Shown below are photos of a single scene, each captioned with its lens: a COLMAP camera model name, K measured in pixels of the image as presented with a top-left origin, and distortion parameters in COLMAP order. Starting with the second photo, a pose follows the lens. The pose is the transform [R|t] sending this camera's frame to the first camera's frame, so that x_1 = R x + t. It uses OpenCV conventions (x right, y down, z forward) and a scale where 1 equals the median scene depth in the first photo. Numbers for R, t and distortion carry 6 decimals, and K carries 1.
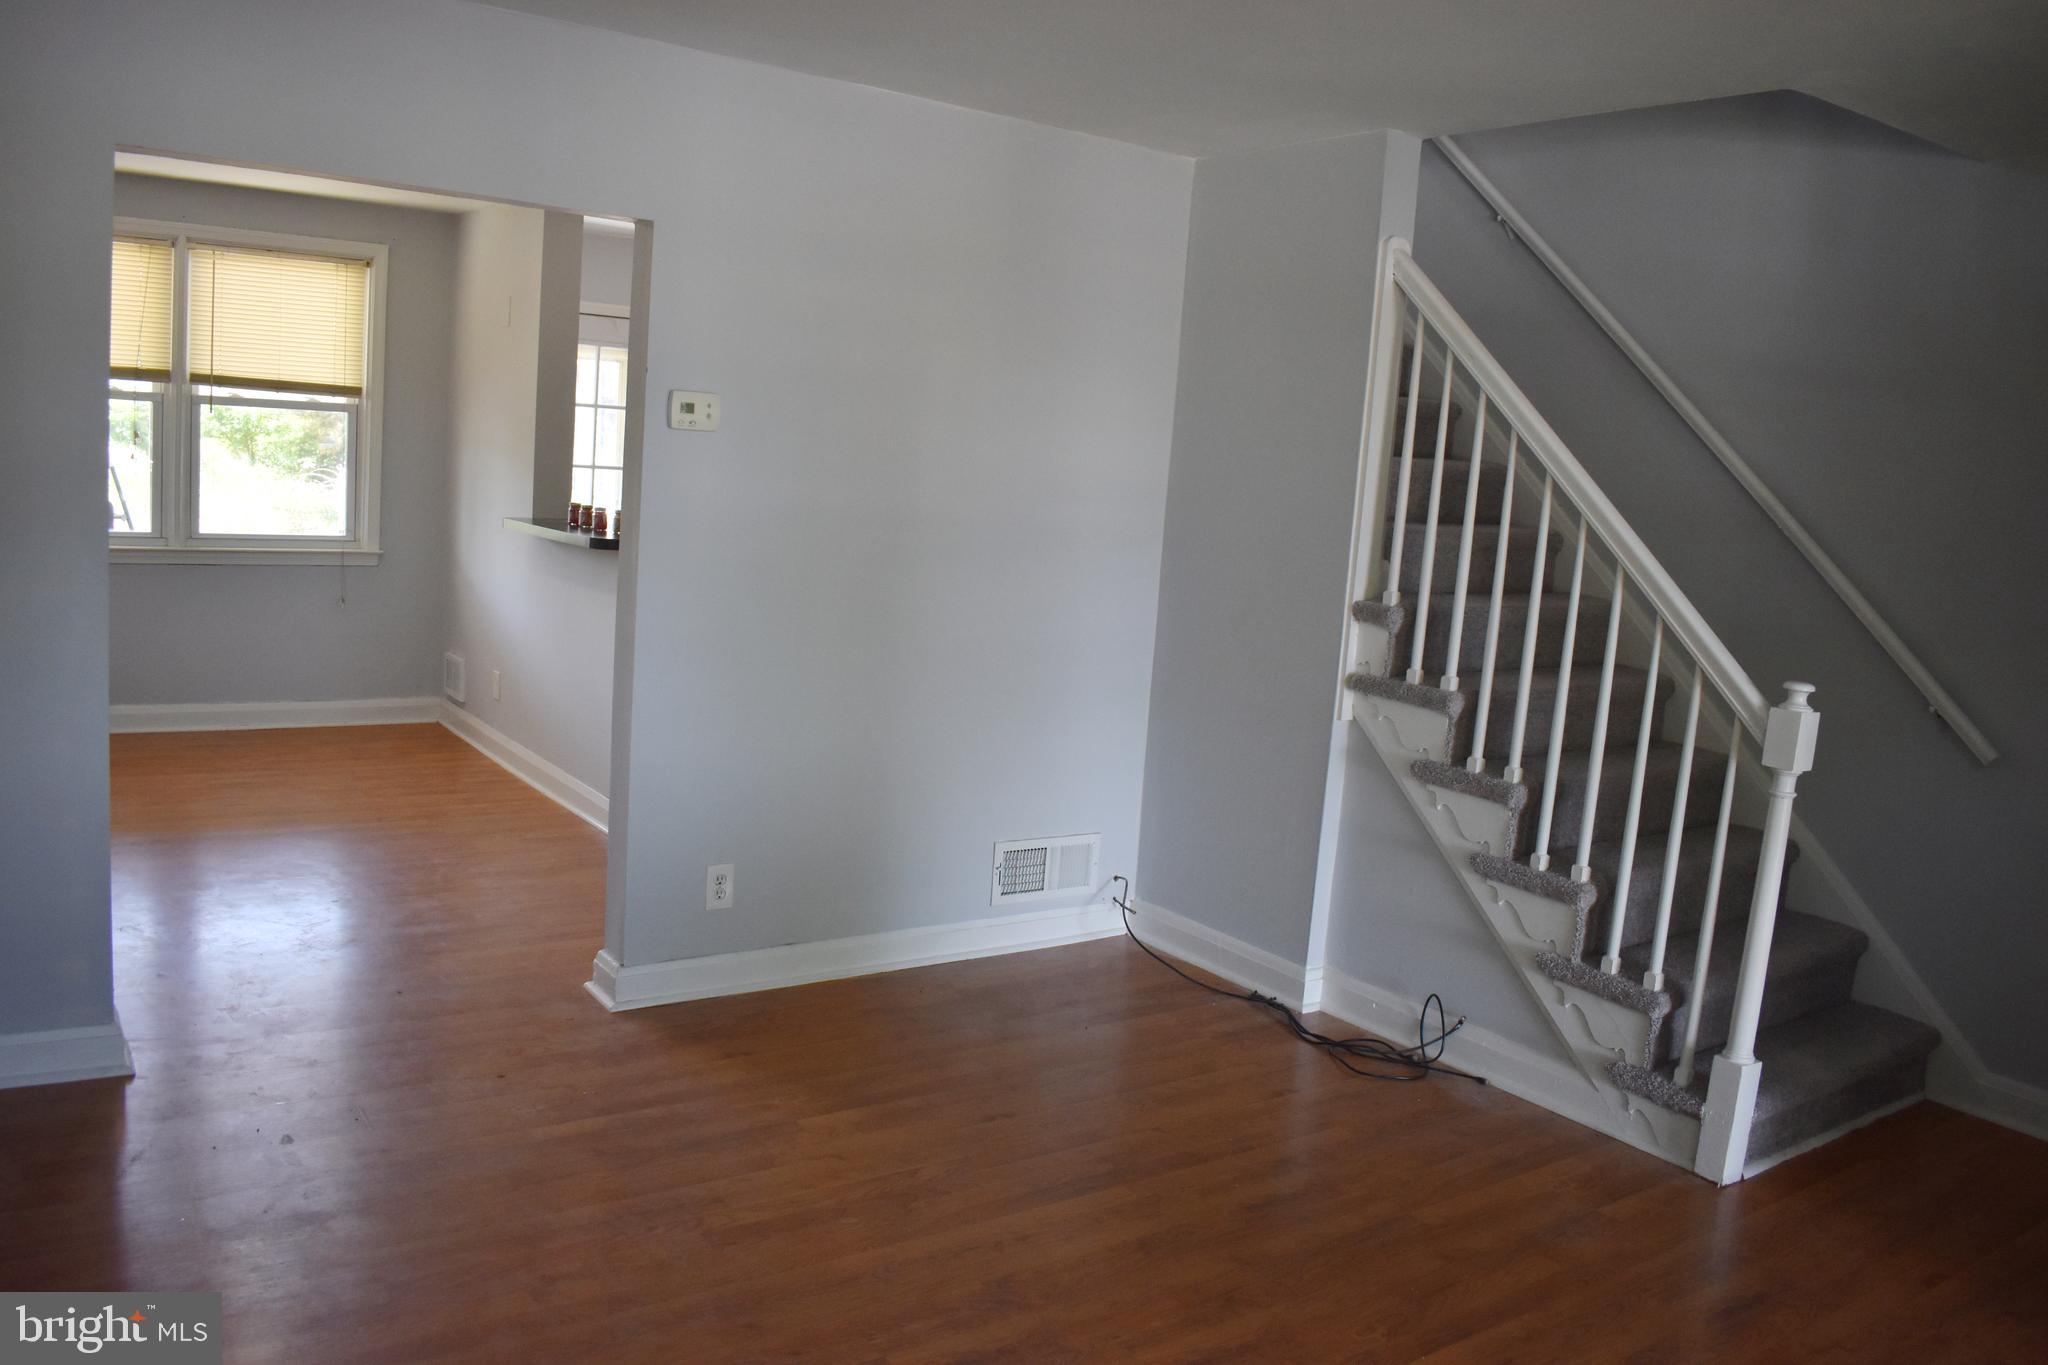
lens RADIAL K [[1580.5, 0, 1024.0], [0, 1580.5, 682.5], [0, 0, 1]] dist [-0.101192, 0.015094]
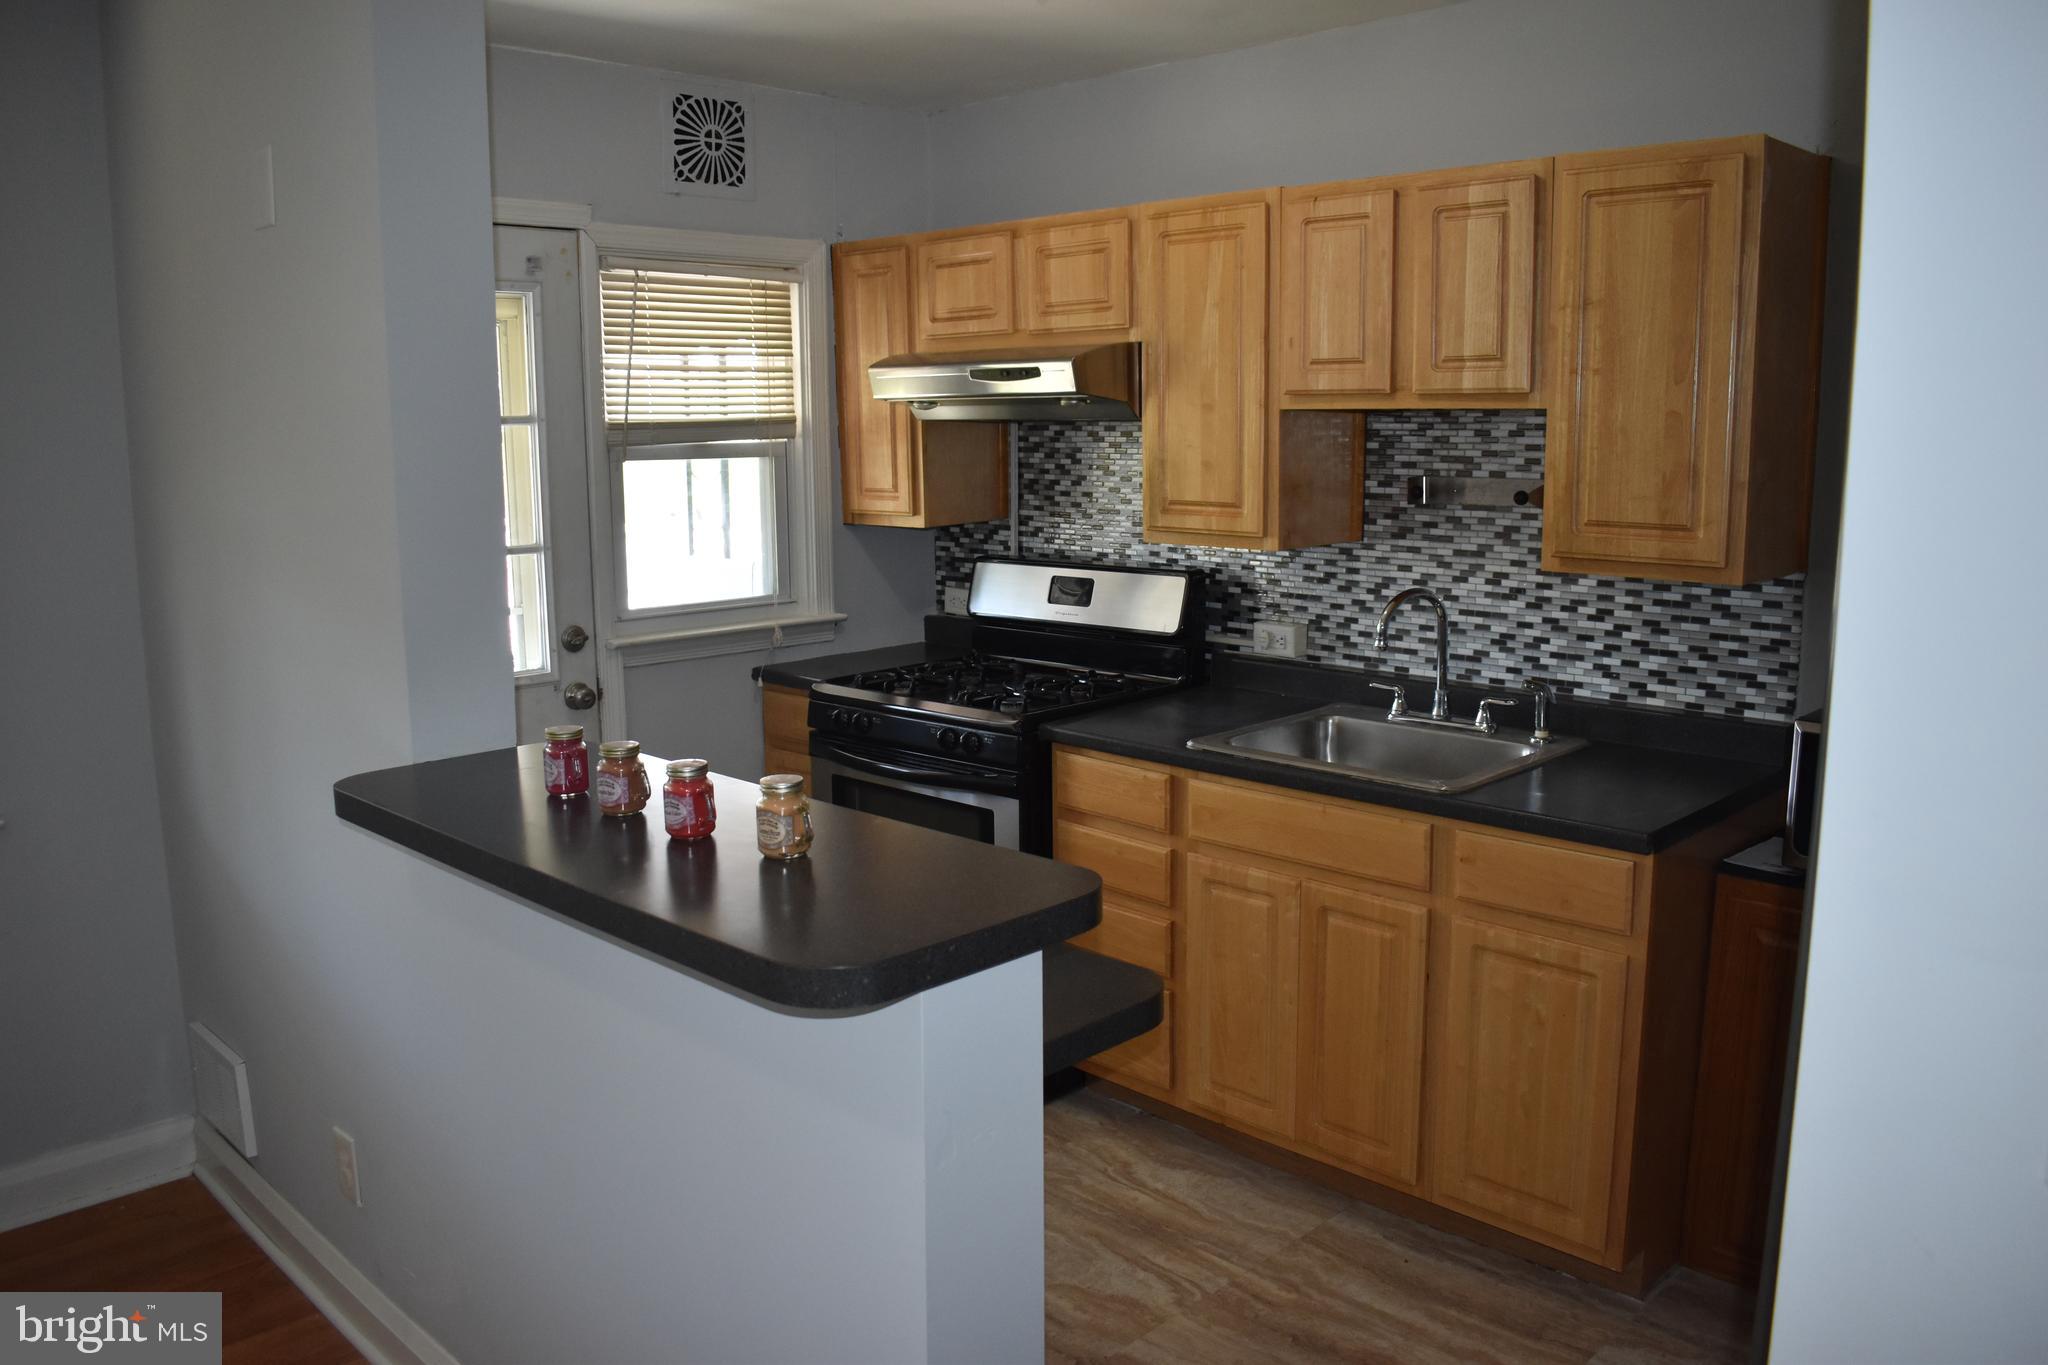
lens RADIAL K [[1580.5, 0, 1024.0], [0, 1580.5, 682.5], [0, 0, 1]] dist [-0.101192, 0.015094]
pose [[0.982378, -0.104981, 0.154637, -0.210119], [0.100814, 0.994305, 0.034570, -0.109829], [-0.157385, -0.018371, 0.987366, 0.575802]]
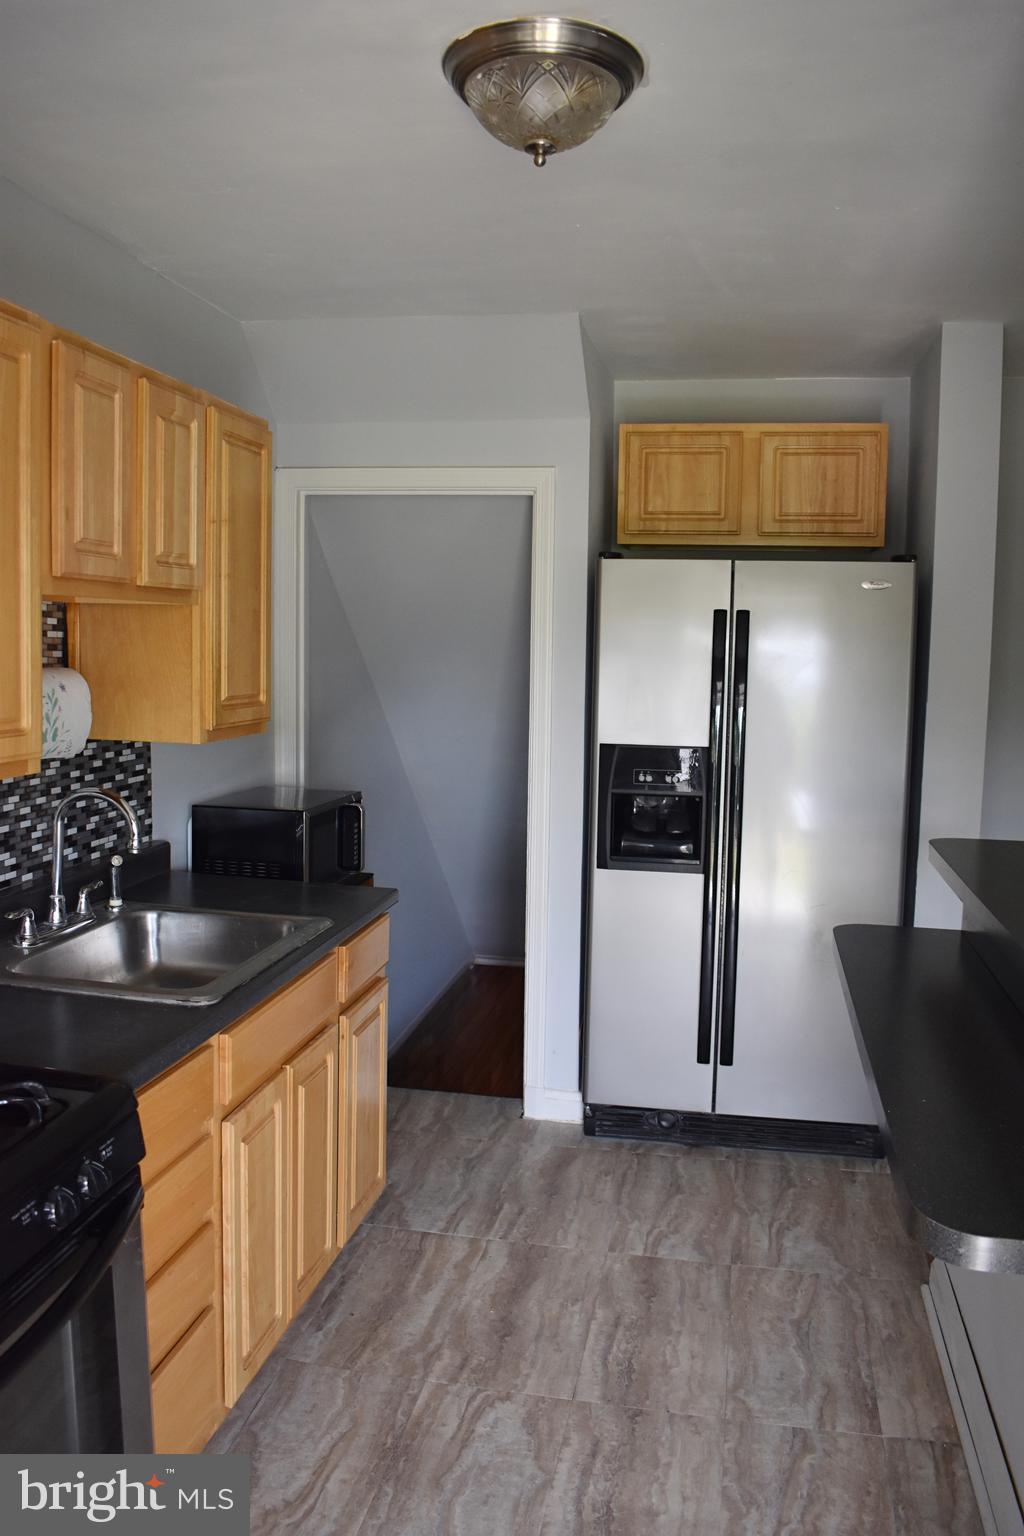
lens RADIAL K [[1185.4, 0, 512.0], [0, 1185.4, 768.0], [0, 0, 1]] dist [-0.101192, 0.015094]
pose [[-0.685499, -0.160828, 0.710089, -0.331798], [0.034696, 0.966974, 0.252504, -0.192217], [-0.727247, 0.197729, -0.657279, 1.132921]]
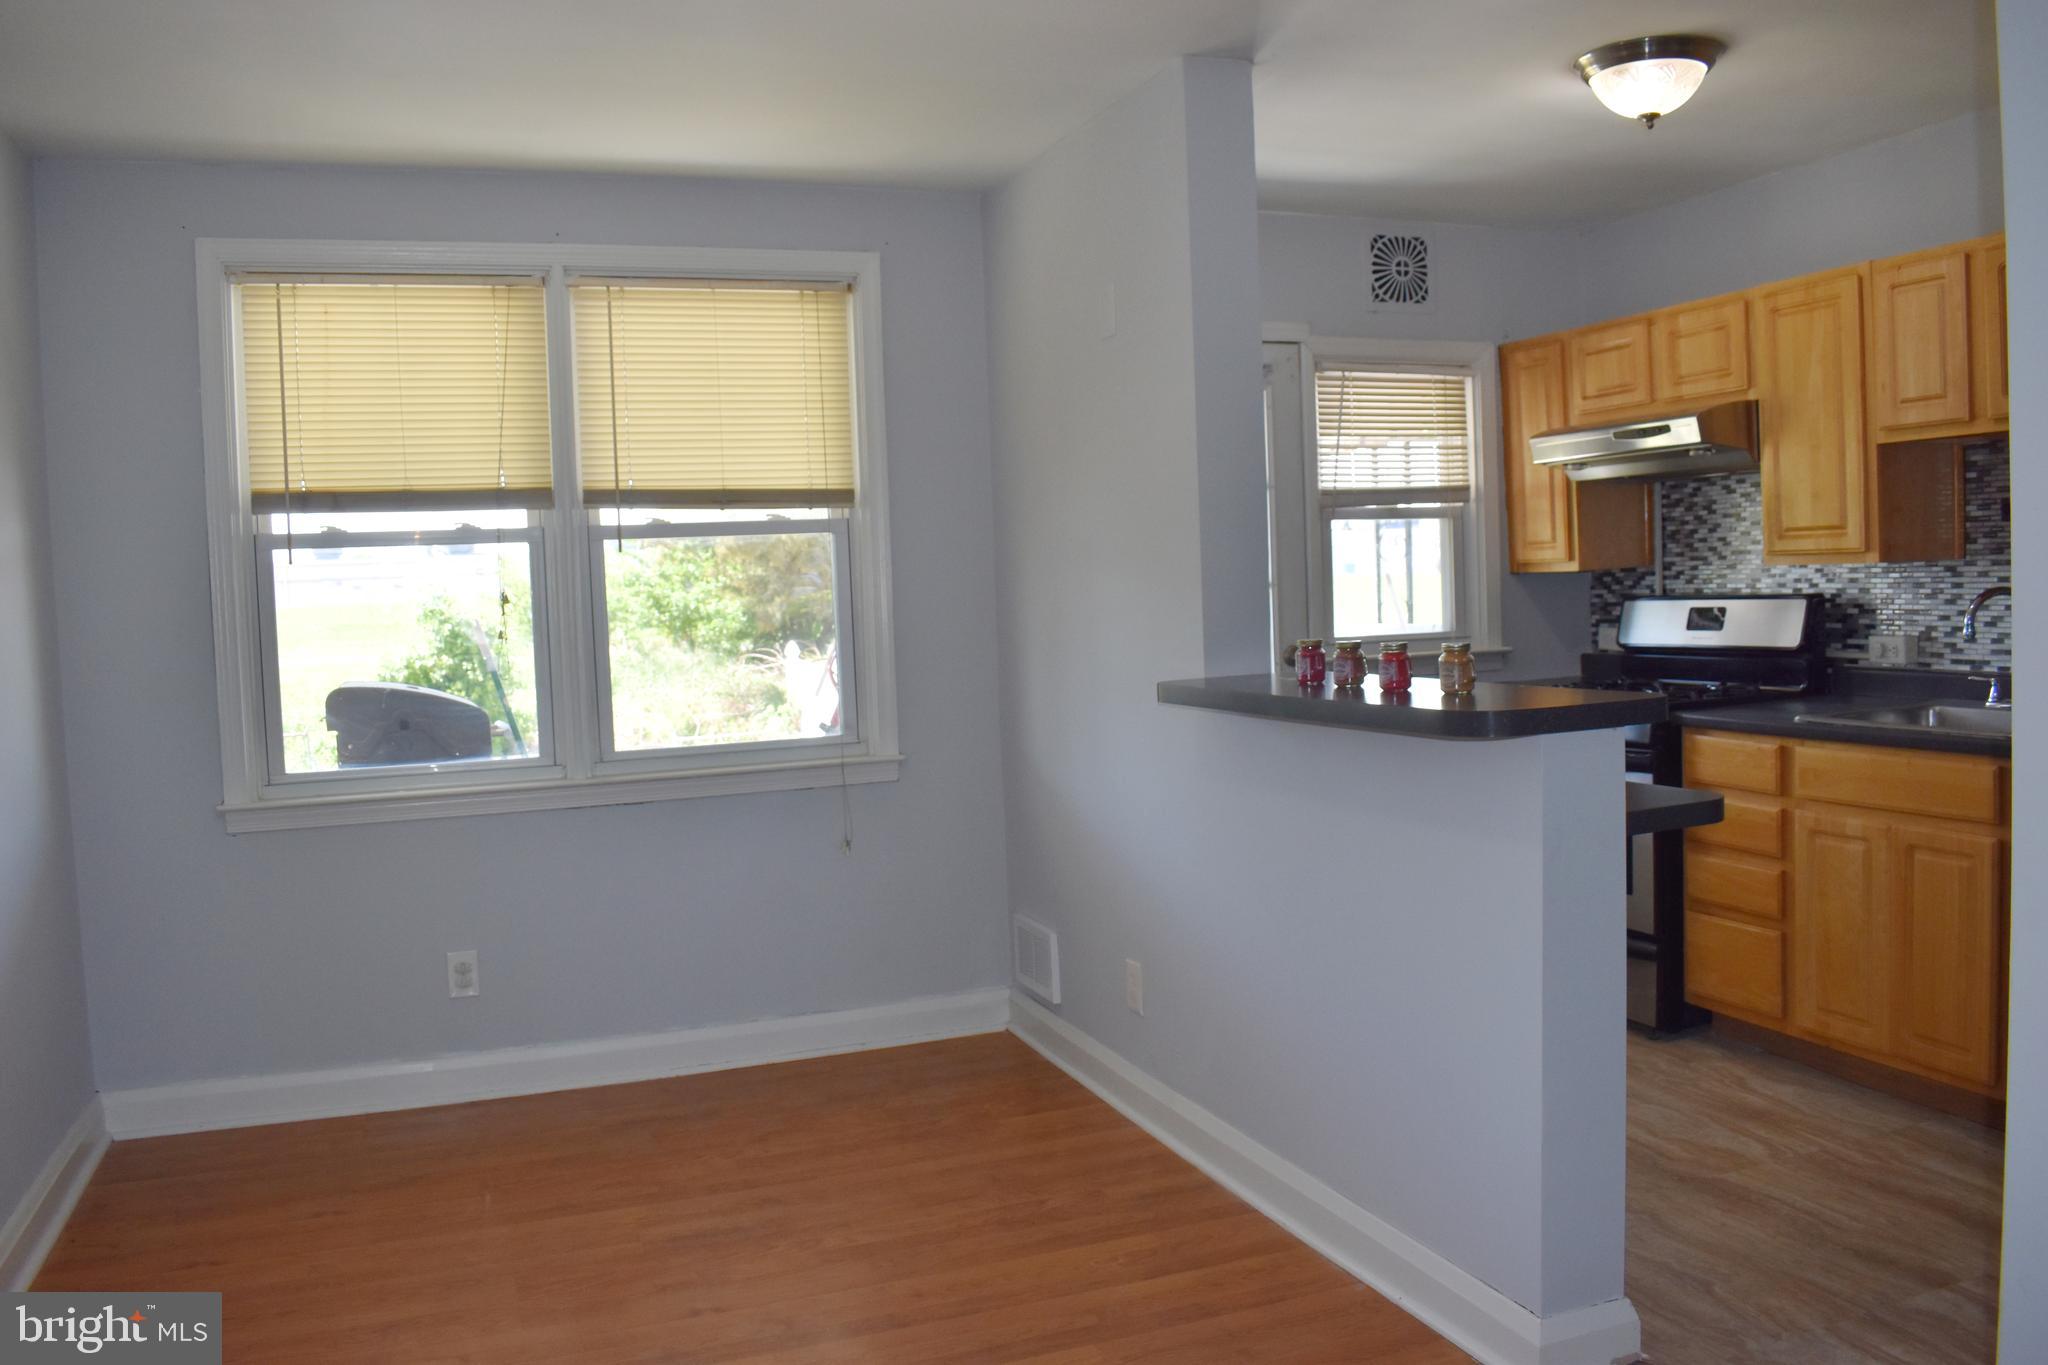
lens RADIAL K [[1580.5, 0, 1024.0], [0, 1580.5, 682.5], [0, 0, 1]] dist [-0.101192, 0.015094]
pose [[0.962847, -0.092599, -0.253674, -0.215954], [0.070260, 0.992921, -0.095769, -0.051945], [0.260747, 0.074388, 0.962537, 0.432035]]
